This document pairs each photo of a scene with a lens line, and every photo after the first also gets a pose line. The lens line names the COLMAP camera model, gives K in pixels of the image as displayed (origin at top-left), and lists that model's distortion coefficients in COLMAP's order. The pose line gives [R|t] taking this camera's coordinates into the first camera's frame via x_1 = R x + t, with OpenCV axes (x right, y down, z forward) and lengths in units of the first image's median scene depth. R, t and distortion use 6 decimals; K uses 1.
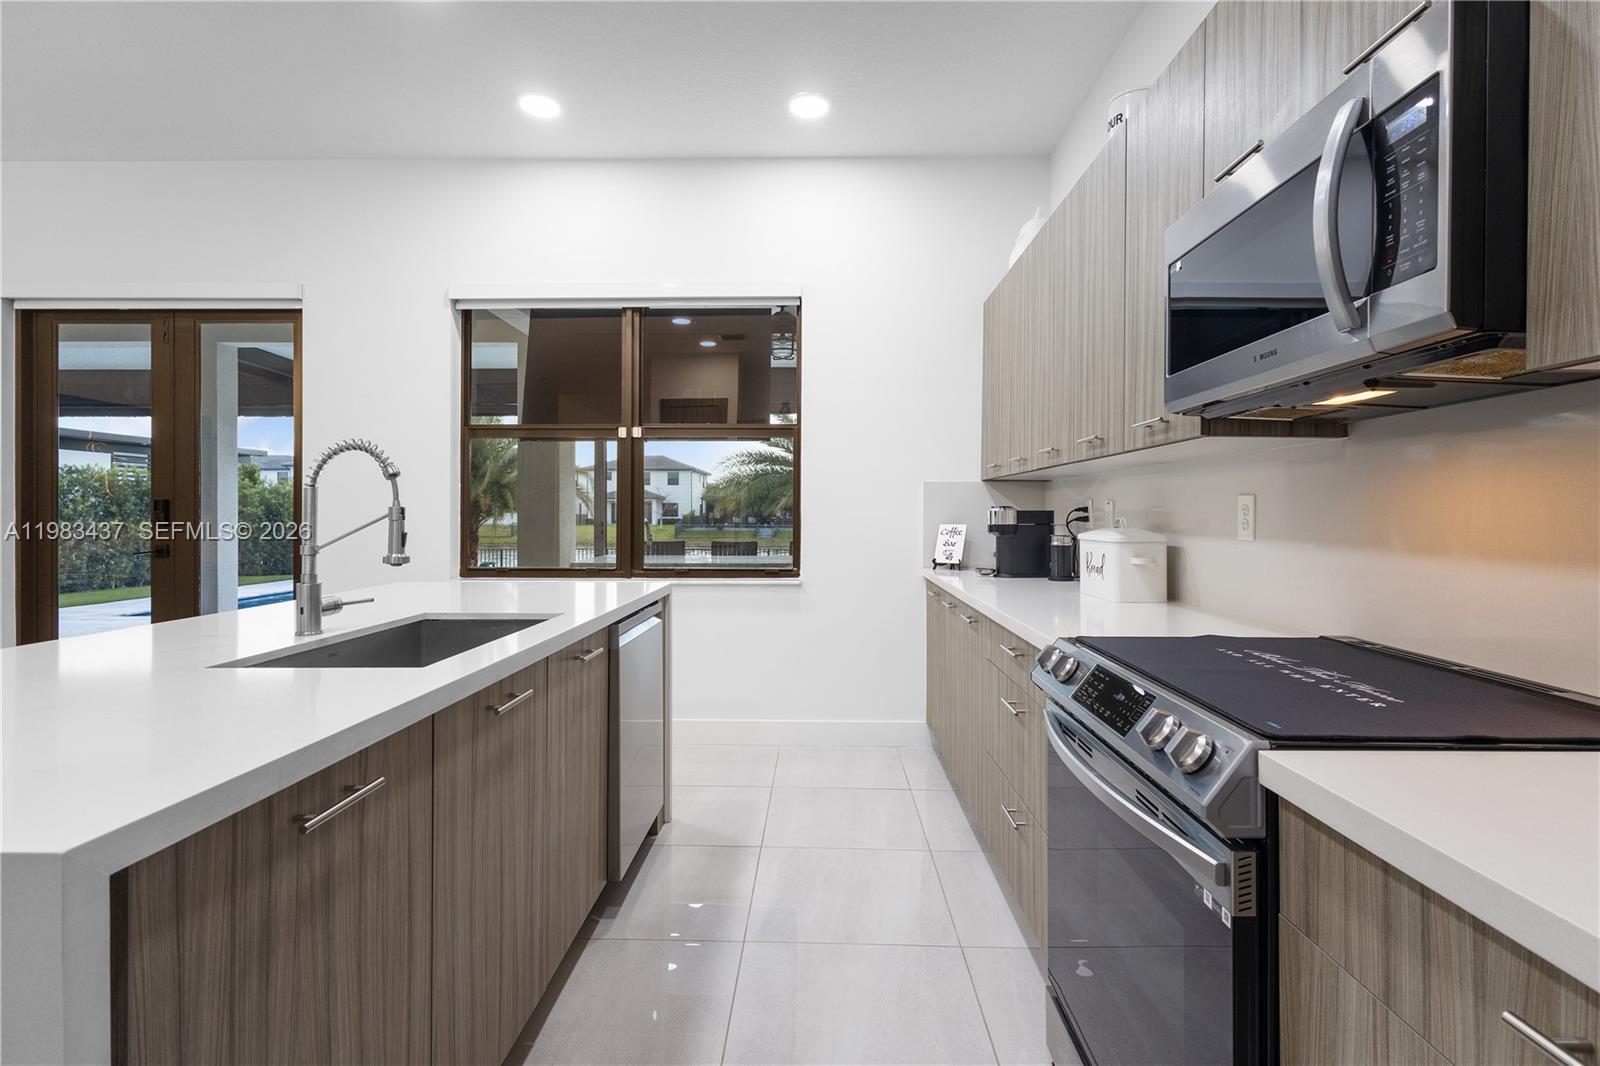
lens RADIAL K [[749.4, 0, 804.0], [0, 749.4, 516.6], [0, 0, 1]] dist [0.004589, 0.000498]
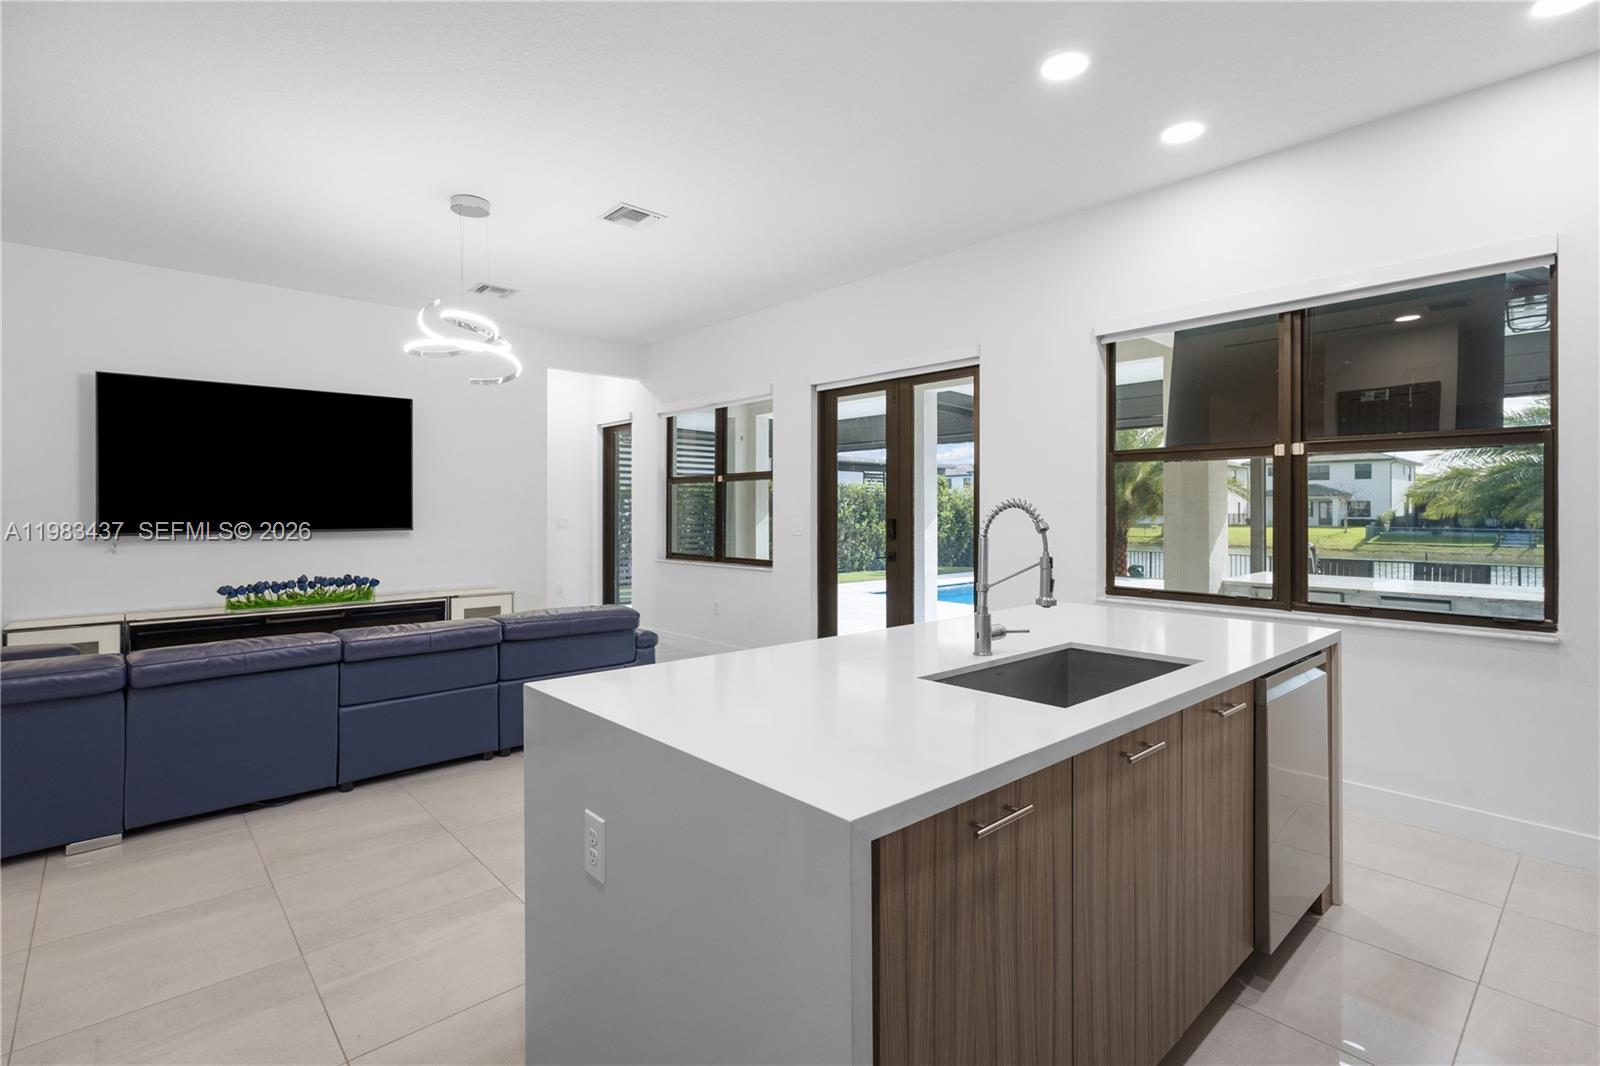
lens RADIAL K [[749.4, 0, 815.4], [0, 749.4, 508.1], [0, 0, 1]] dist [0.004589, 0.000498]
pose [[0.691654, -0.001869, -0.722227, 0.050828], [0.001800, 0.999998, -0.000864, -0.086889], [0.722227, -0.000702, 0.691656, -0.065544]]
